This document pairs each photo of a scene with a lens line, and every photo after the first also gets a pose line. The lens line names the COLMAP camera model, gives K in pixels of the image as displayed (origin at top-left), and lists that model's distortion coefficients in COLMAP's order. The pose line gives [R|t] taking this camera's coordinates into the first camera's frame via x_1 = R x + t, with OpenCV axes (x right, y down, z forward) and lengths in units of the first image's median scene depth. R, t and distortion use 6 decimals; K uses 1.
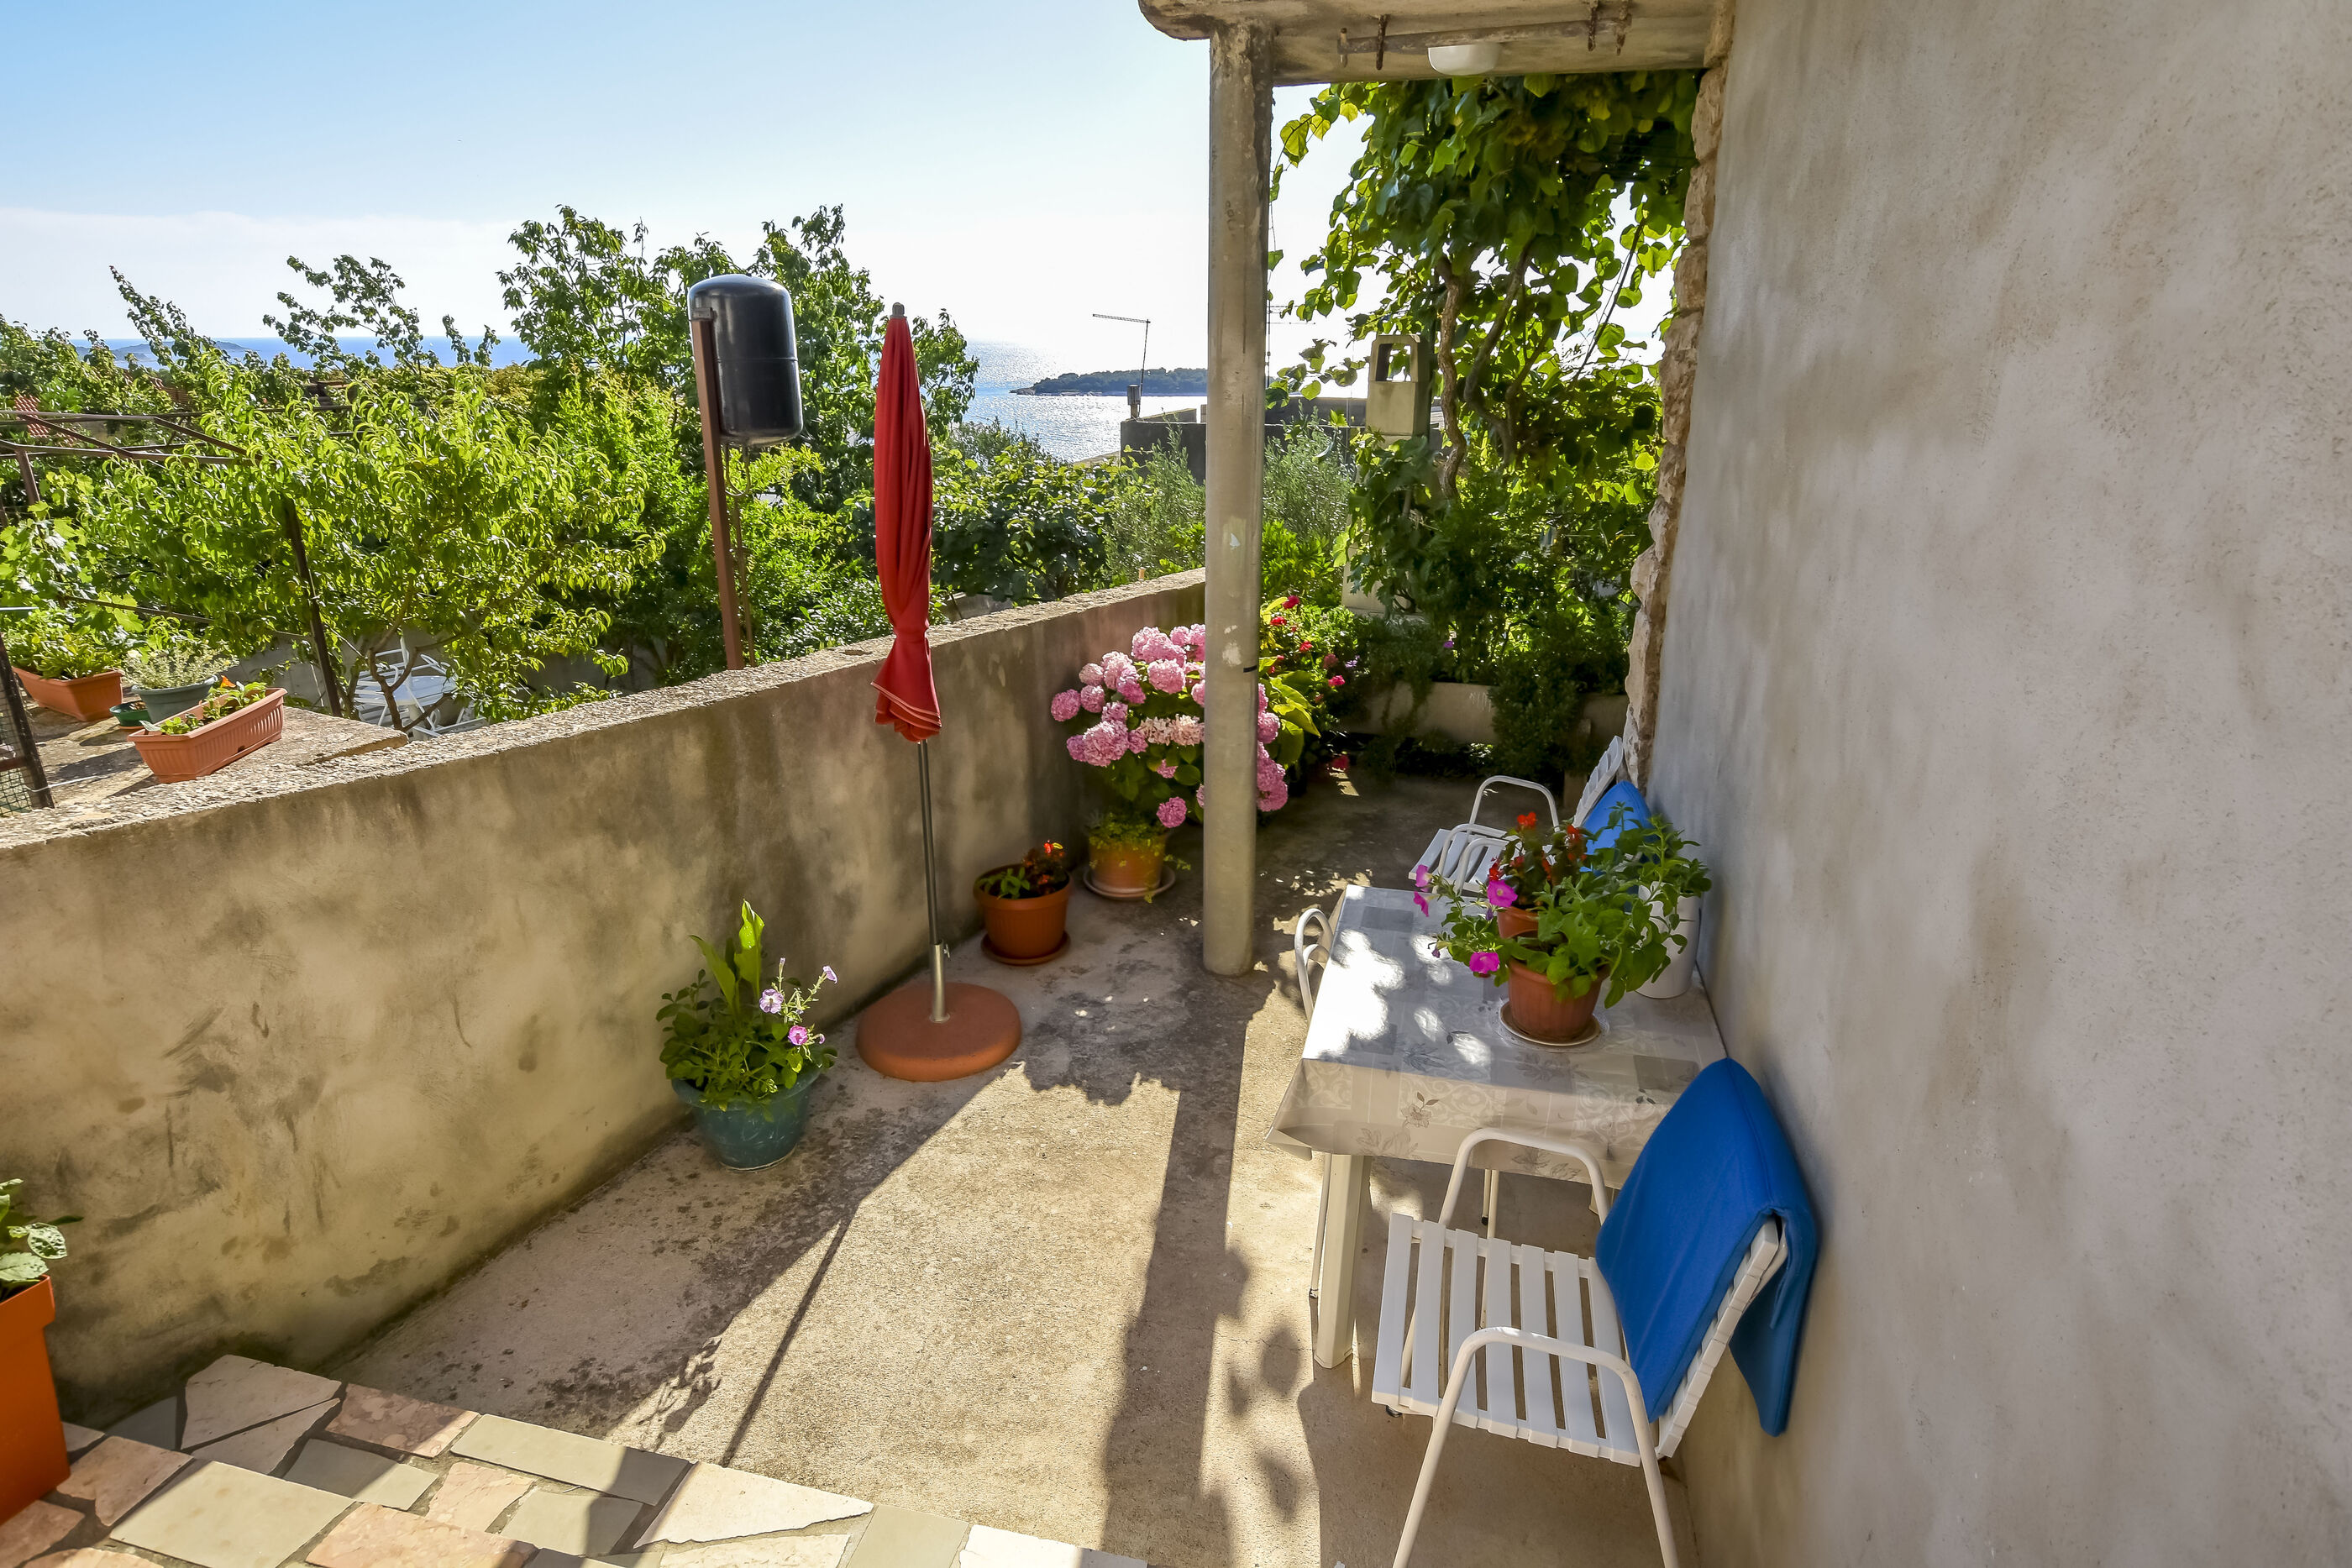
lens RADIAL K [[1271.8, 0, 1161.6], [0, 1271.8, 764.5], [0, 0, 1]] dist [-0.016844, -0.001291]
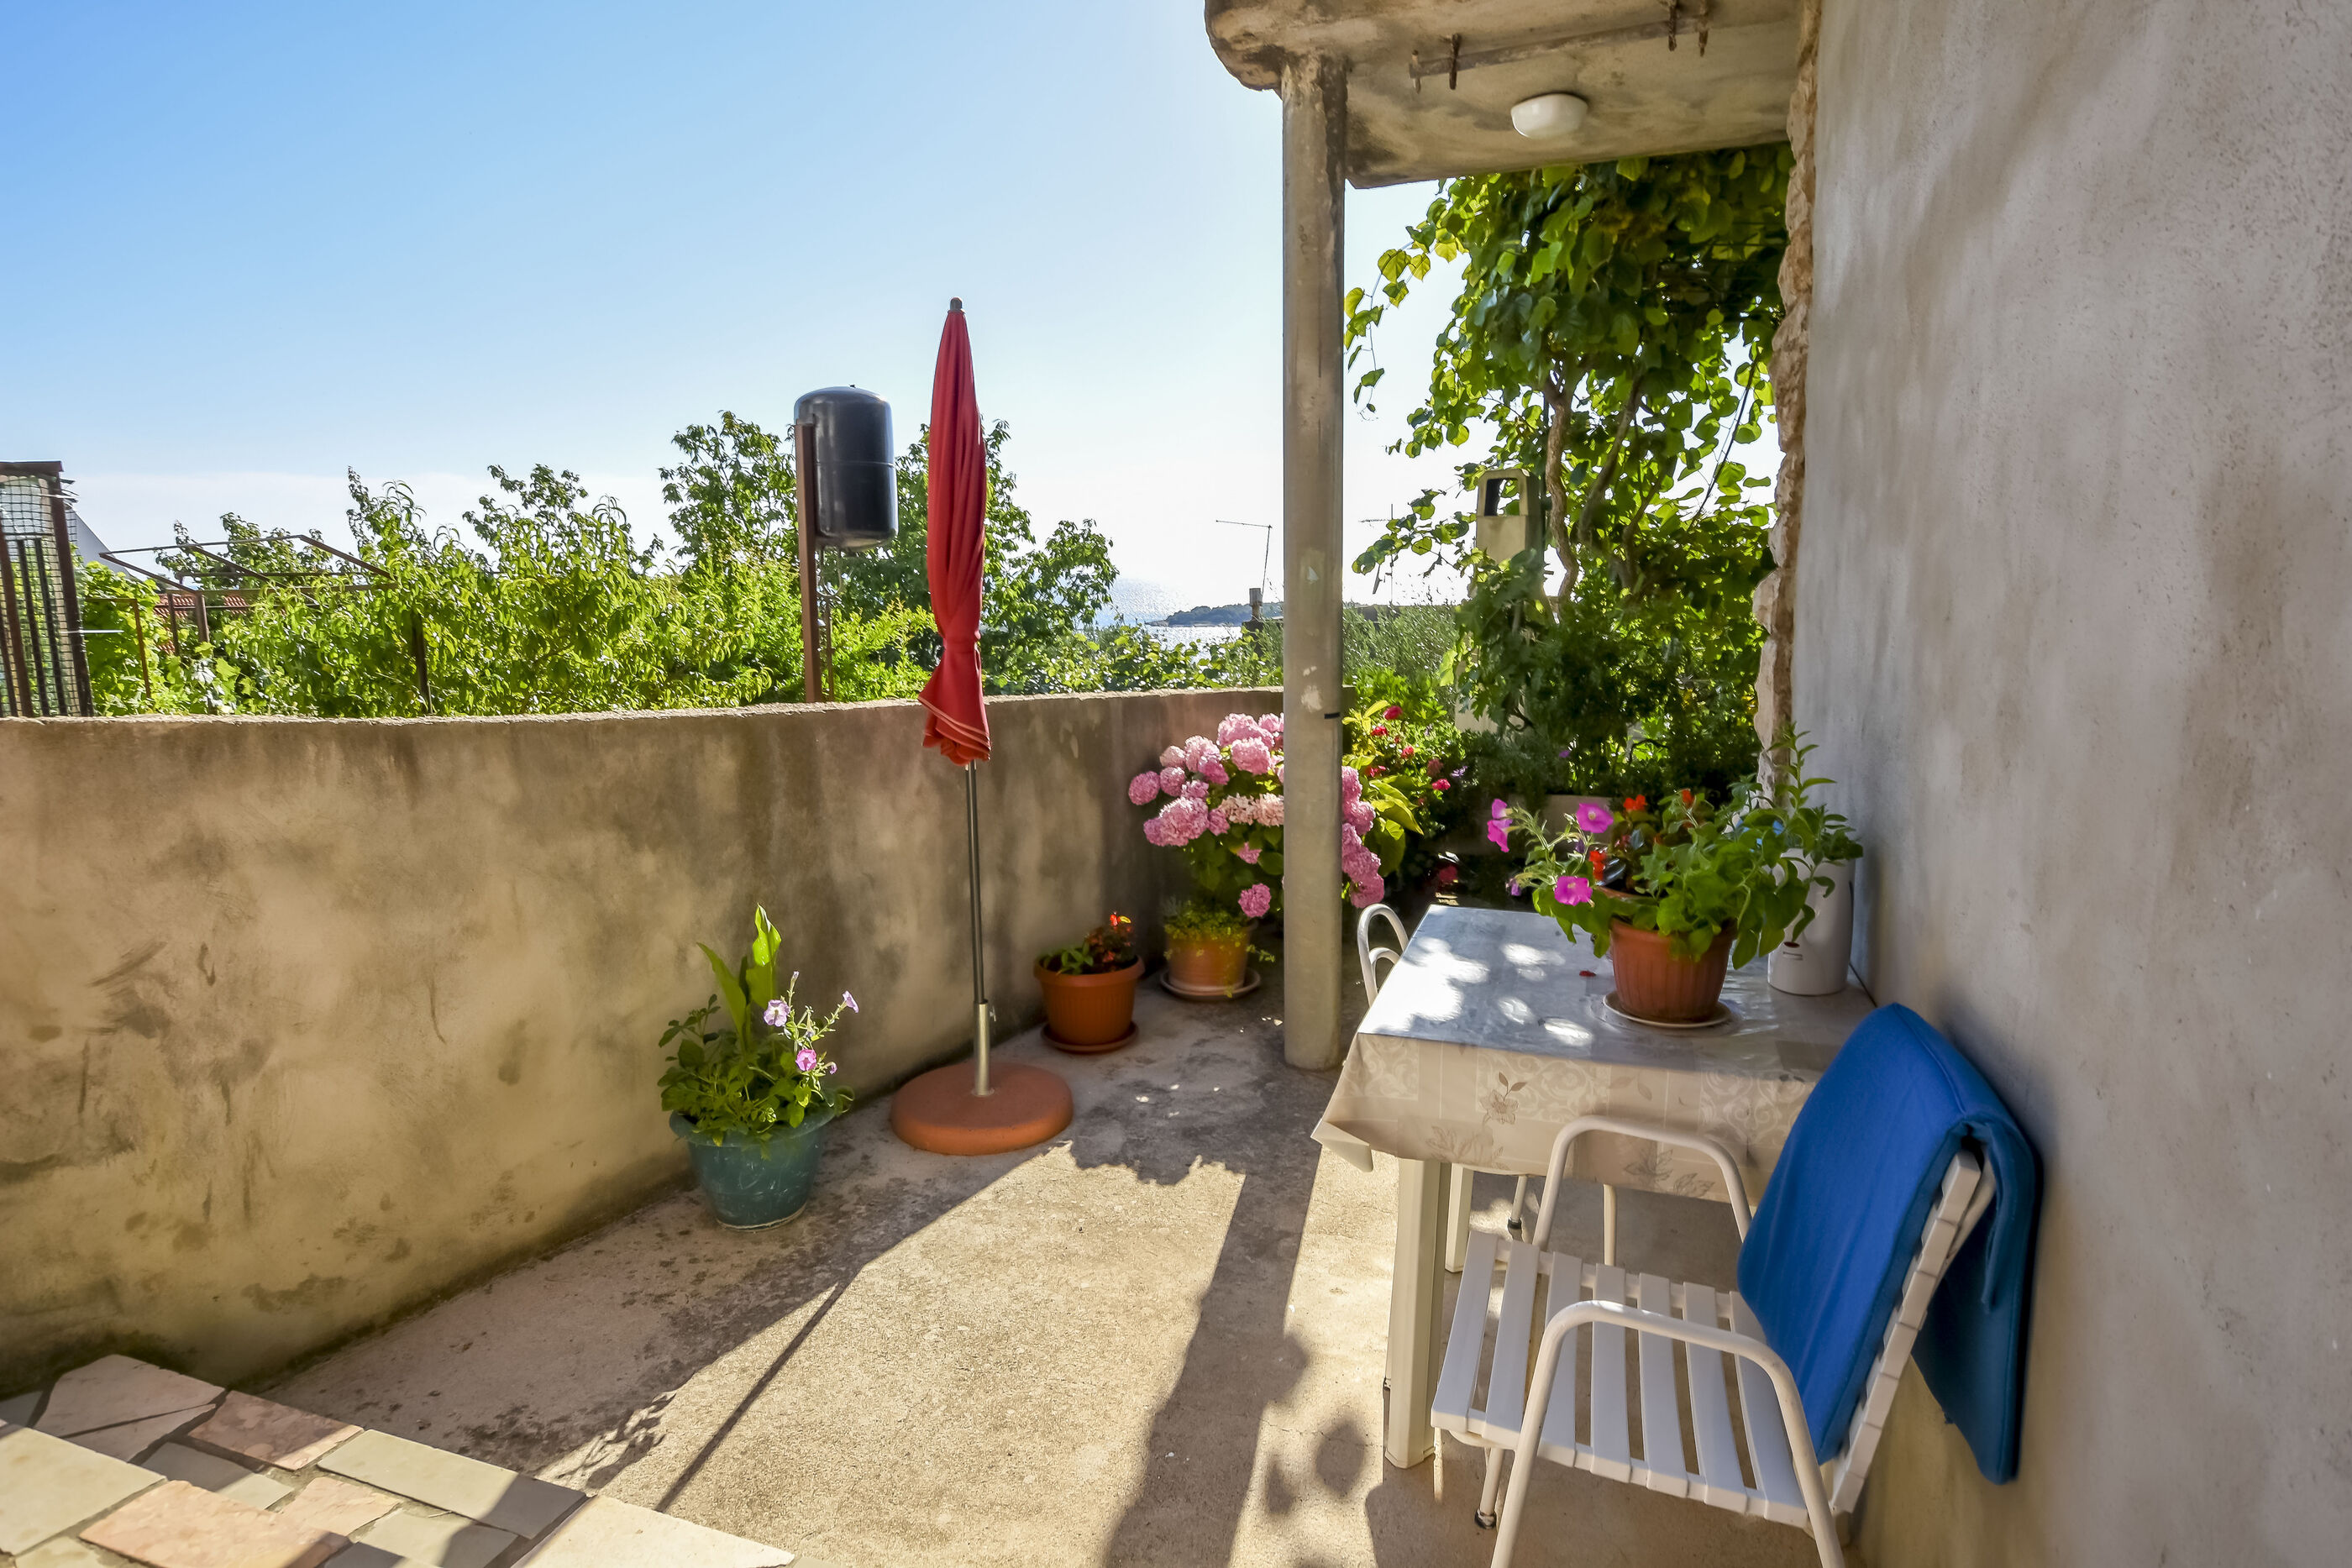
lens RADIAL K [[1271.8, 0, 1165.3], [0, 1271.8, 769.7], [0, 0, 1]] dist [-0.016844, -0.001291]
pose [[0.994805, 0.003291, -0.101747, 0.052995], [-0.021638, 0.983475, -0.179748, 0.161118], [0.099474, 0.181016, 0.978437, 0.112542]]
